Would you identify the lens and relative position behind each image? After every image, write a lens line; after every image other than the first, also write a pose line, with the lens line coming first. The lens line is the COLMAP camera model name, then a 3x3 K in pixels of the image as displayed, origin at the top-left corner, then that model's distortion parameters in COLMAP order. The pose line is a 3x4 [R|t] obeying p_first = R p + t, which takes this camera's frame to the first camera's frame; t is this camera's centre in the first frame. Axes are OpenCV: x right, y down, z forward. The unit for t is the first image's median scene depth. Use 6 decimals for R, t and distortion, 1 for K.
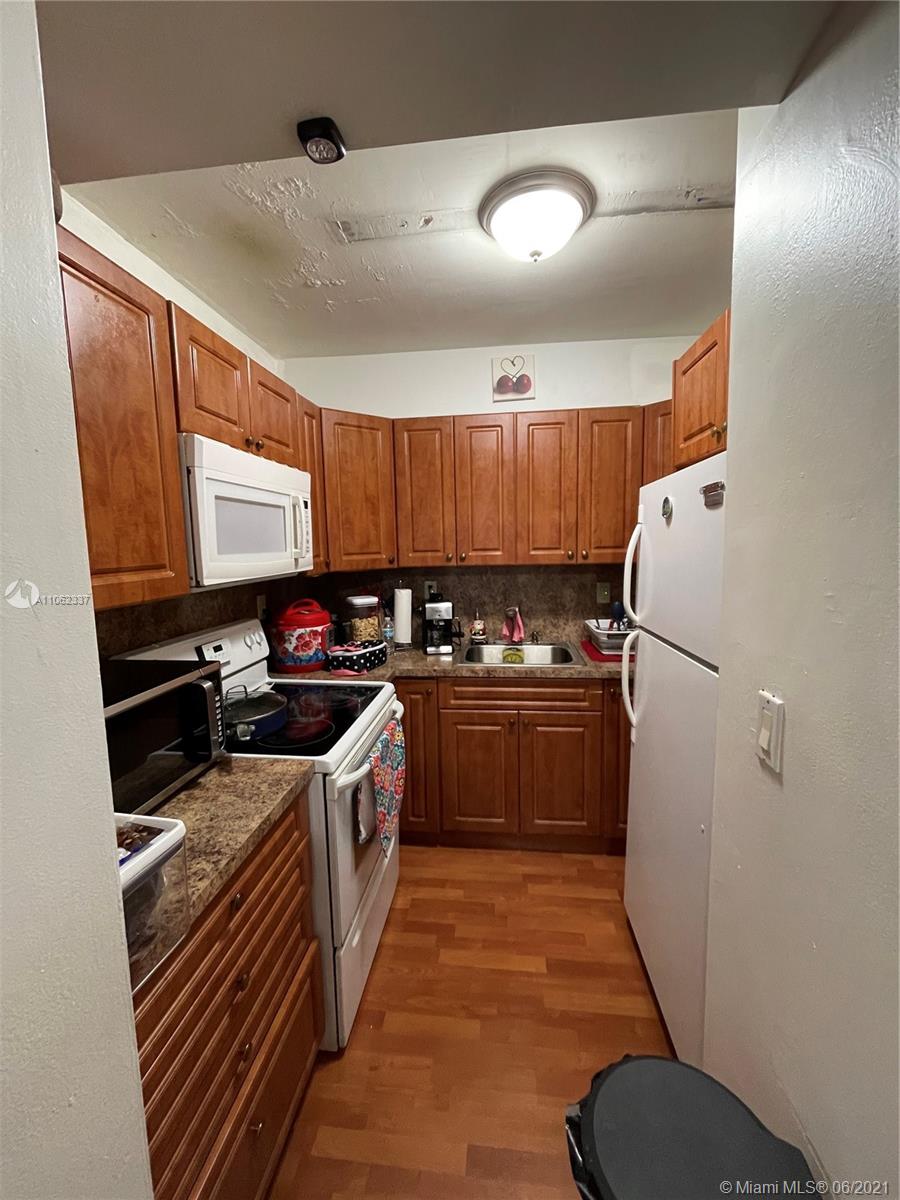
lens RADIAL K [[486.9, 0, 450.5], [0, 486.9, 596.6], [0, 0, 1]] dist [-0.006715, 0.002816]
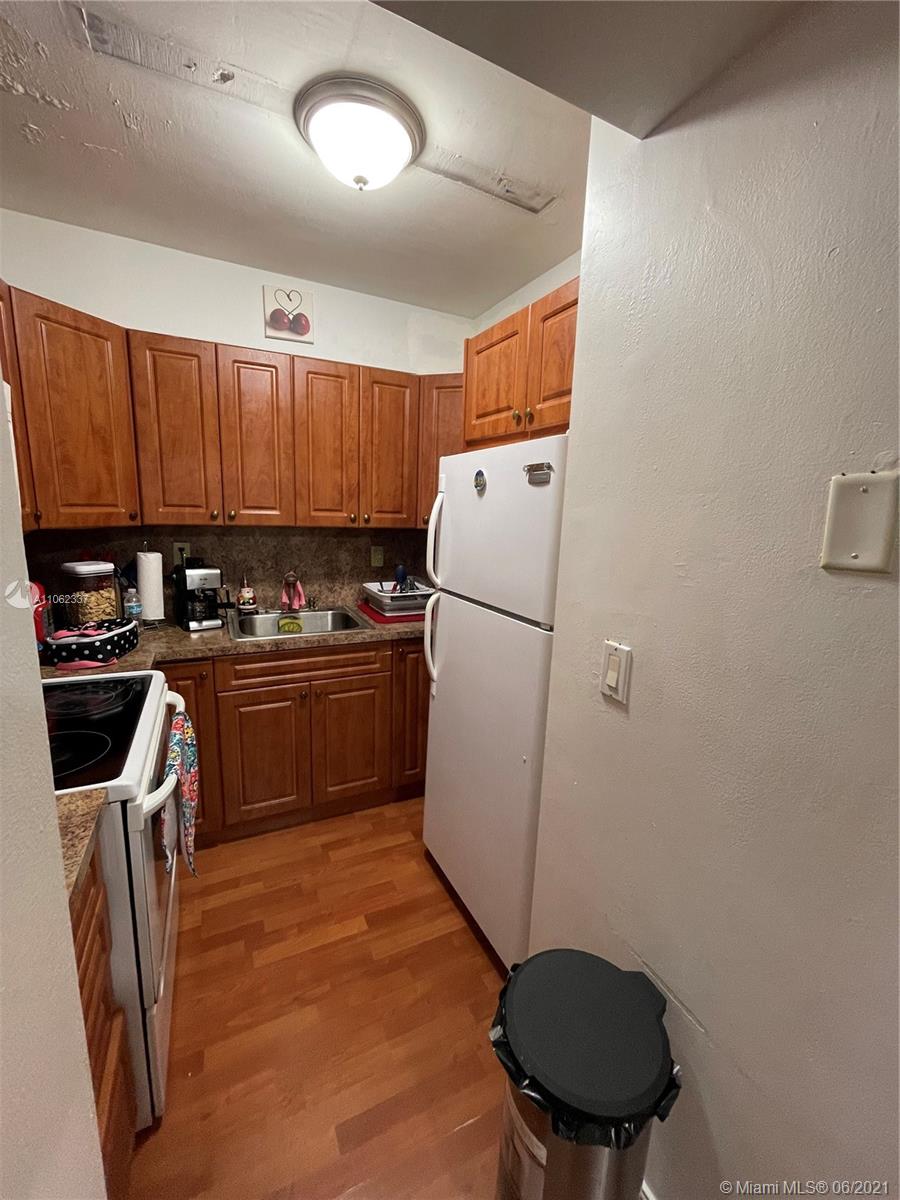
lens RADIAL K [[486.9, 0, 450.5], [0, 486.9, 596.6], [0, 0, 1]] dist [-0.006715, 0.002816]
pose [[0.842660, -0.047324, 0.536363, -0.126655], [0.003776, 0.996625, 0.082000, -0.007652], [-0.538433, -0.067072, 0.839995, 0.064618]]
